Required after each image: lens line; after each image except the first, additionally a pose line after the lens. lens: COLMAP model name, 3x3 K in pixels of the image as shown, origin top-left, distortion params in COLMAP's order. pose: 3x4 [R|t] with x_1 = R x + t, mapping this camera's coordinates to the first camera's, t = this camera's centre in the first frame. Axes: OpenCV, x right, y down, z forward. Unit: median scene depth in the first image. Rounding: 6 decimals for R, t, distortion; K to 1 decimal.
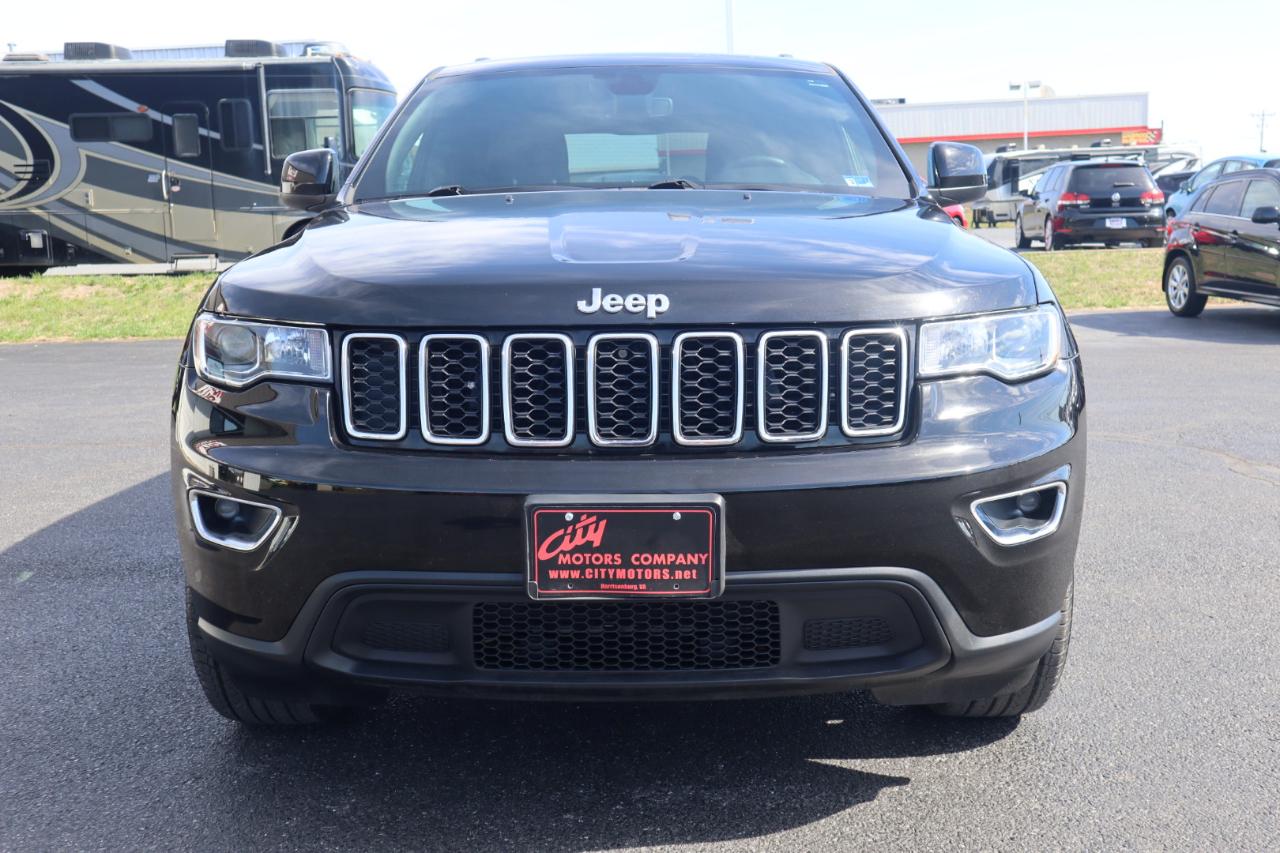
lens RADIAL K [[1239.3, 0, 644.1], [0, 1239.3, 427.8], [0, 0, 1]] dist [-0.002788, 0.000000]
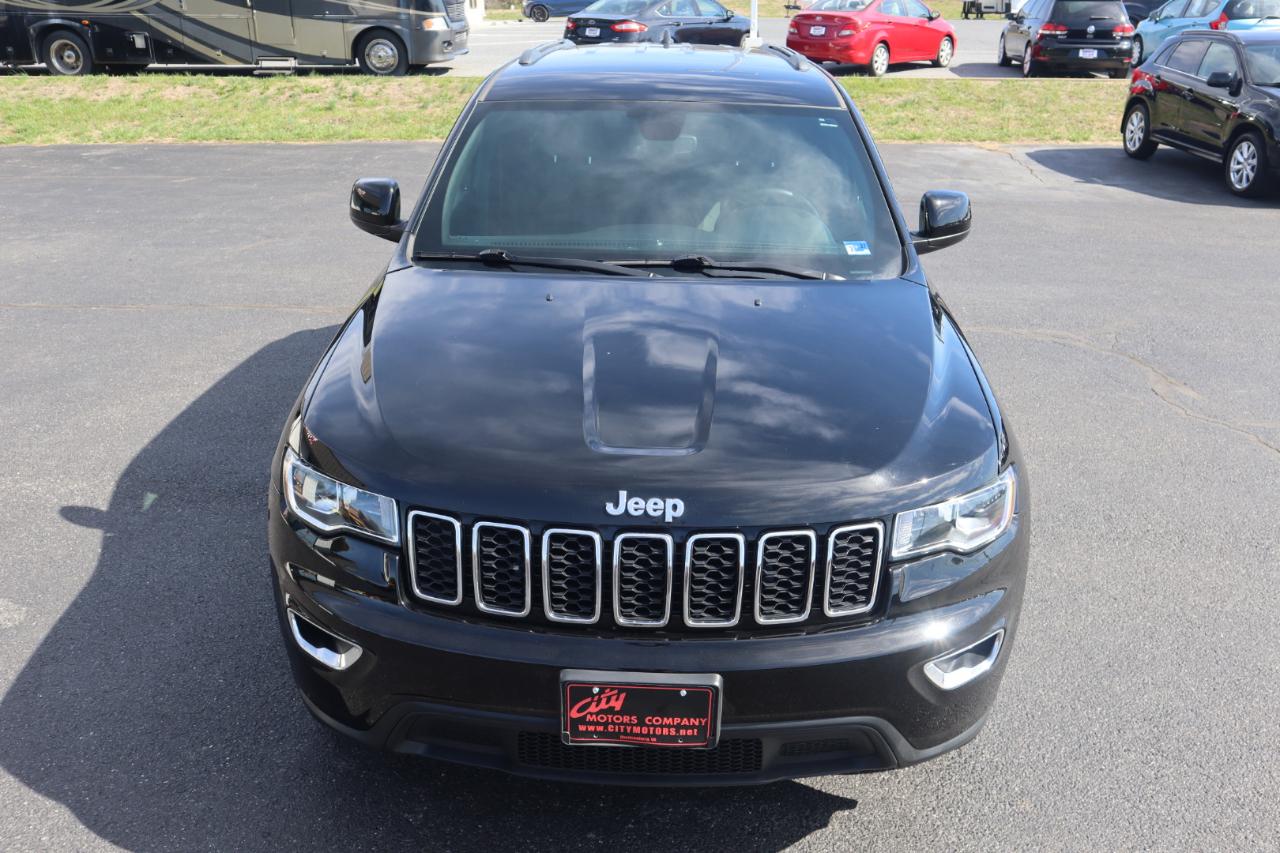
lens RADIAL K [[1037.8, 0, 645.3], [0, 1037.8, 432.3], [0, 0, 1]] dist [-0.049505, 0.026359]
pose [[0.999386, 0.033391, -0.010636, -0.007709], [-0.030015, 0.972257, 0.231981, -0.367147], [0.018087, -0.231519, 0.972662, 0.054265]]
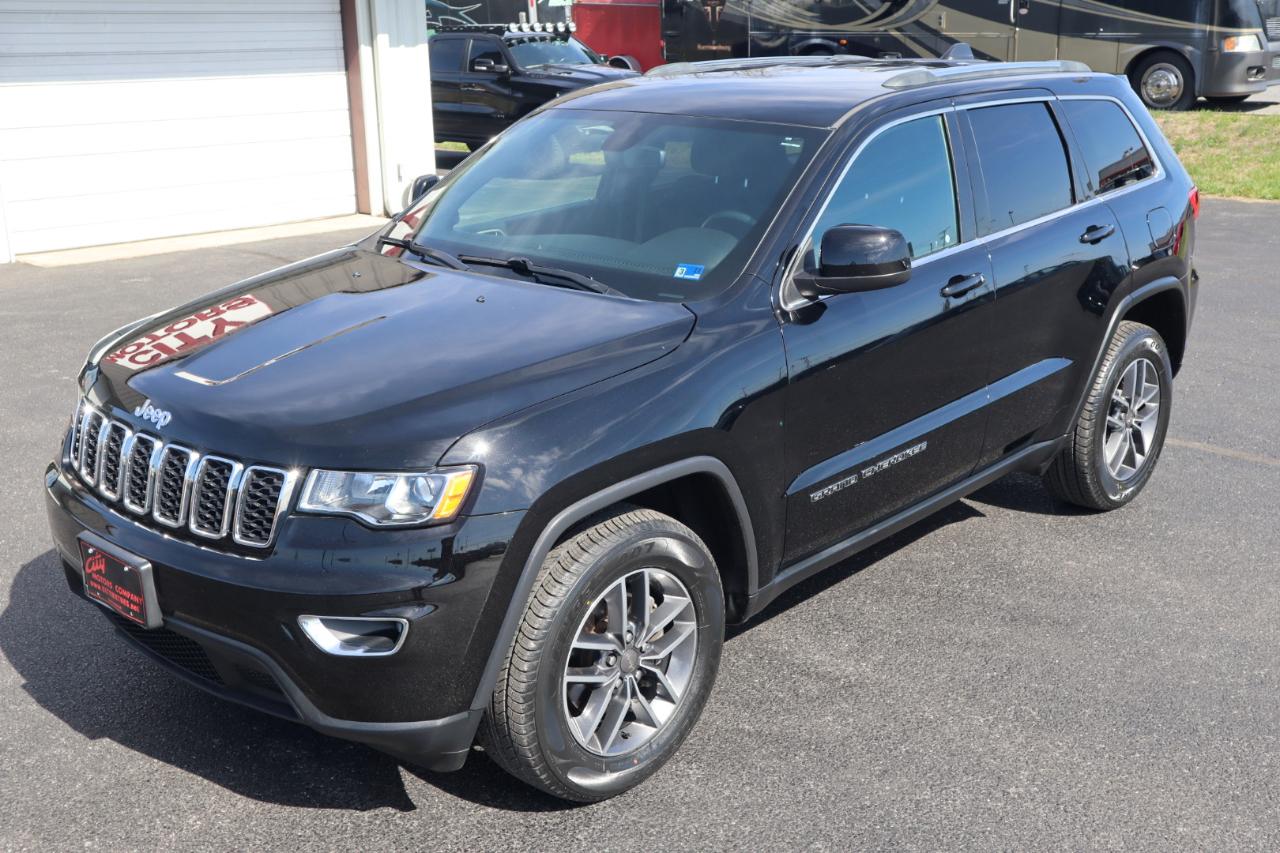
lens RADIAL K [[1358.9, 0, 639.8], [0, 1358.9, 426.1], [0, 0, 1]] dist [0.025658, 0.000000]
pose [[0.748174, 0.199488, -0.632803, 1.300082], [-0.111767, 0.977995, 0.176164, -0.395035], [0.654021, -0.061075, 0.754007, 0.164054]]
